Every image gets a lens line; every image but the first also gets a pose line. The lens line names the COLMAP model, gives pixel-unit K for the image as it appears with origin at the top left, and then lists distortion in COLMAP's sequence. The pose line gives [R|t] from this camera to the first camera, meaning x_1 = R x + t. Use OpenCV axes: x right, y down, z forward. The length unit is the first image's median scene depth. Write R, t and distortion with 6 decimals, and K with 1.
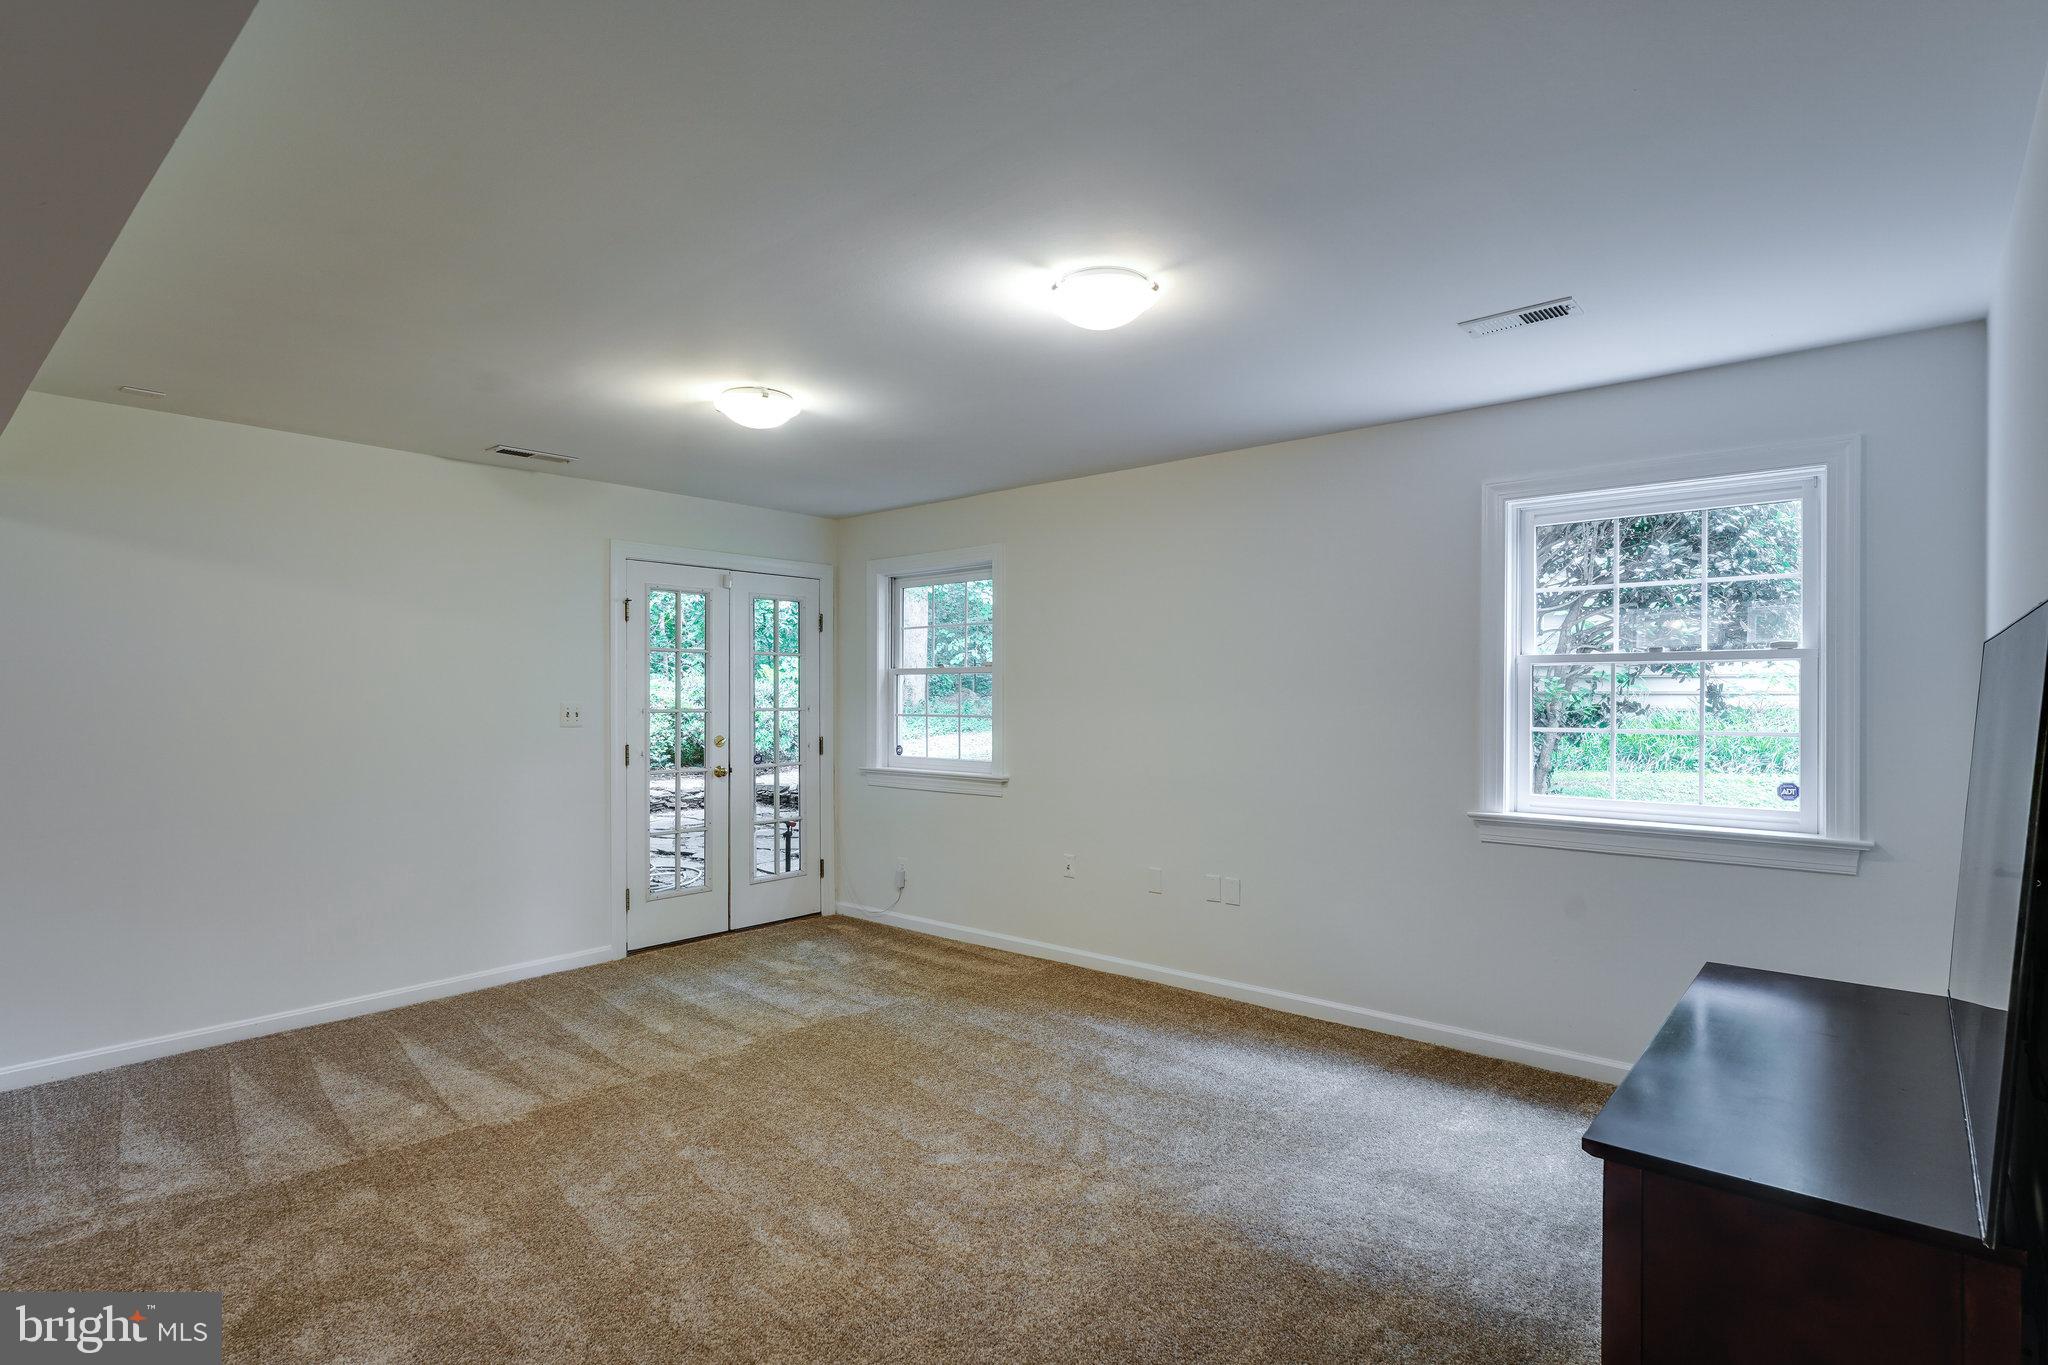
lens RADIAL K [[1013.7, 0, 1021.7], [0, 1013.7, 700.7], [0, 0, 1]] dist [-0.002191, 0.000643]
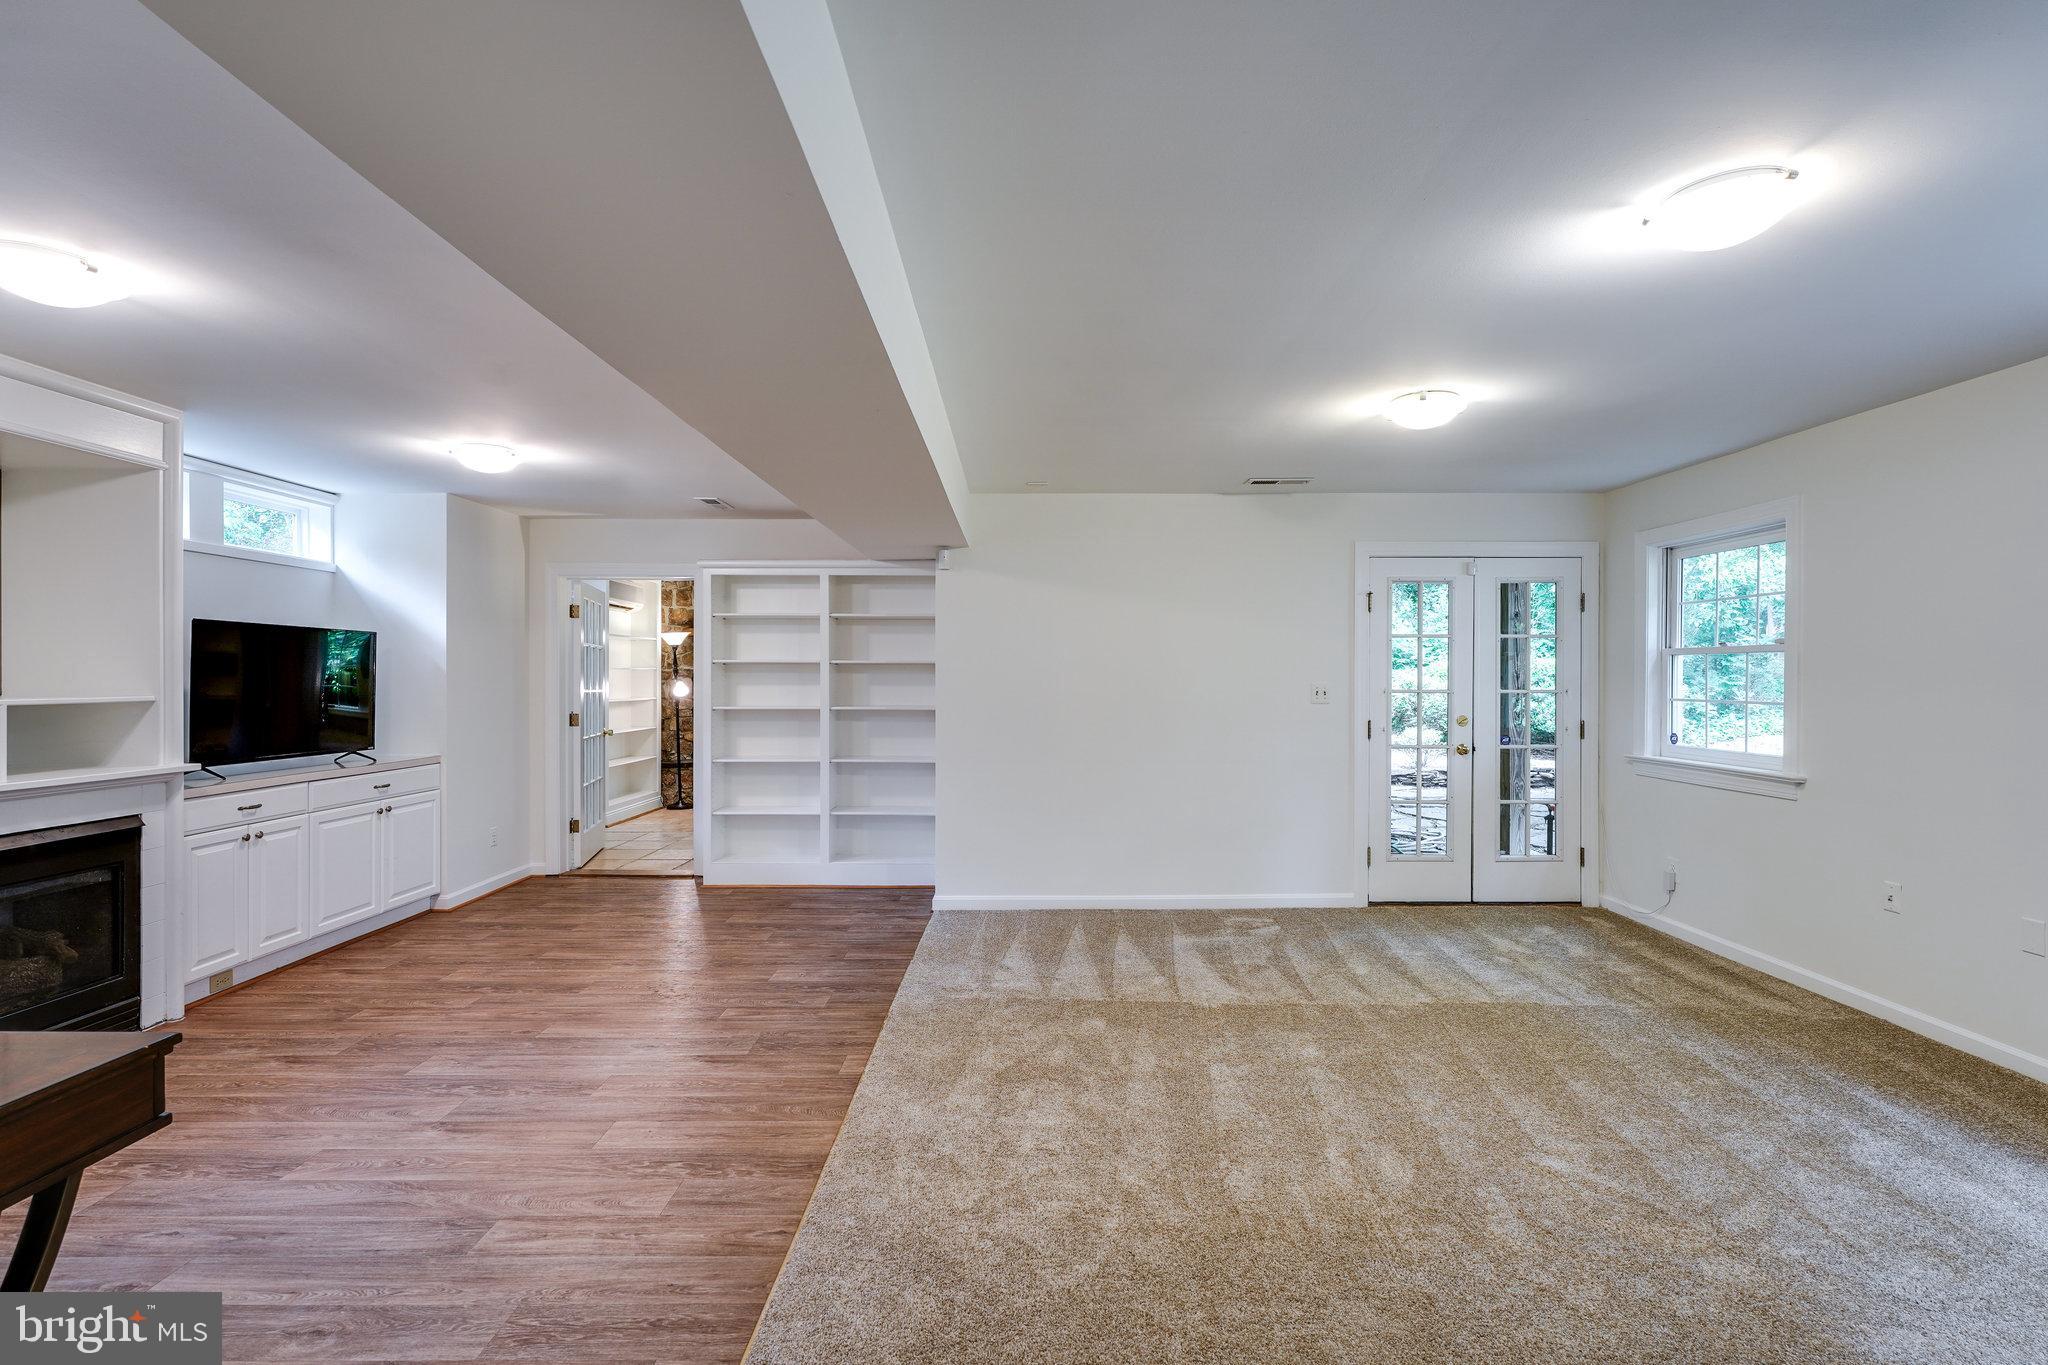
lens RADIAL K [[920.7, 0, 1024.0], [0, 920.7, 682.5], [0, 0, 1]] dist [-0.000194, 0.000669]
pose [[0.660565, 0.007735, -0.750729, 0.168692], [-0.006460, 0.999968, 0.004618, -0.001949], [0.750741, 0.001800, 0.660594, 0.033351]]
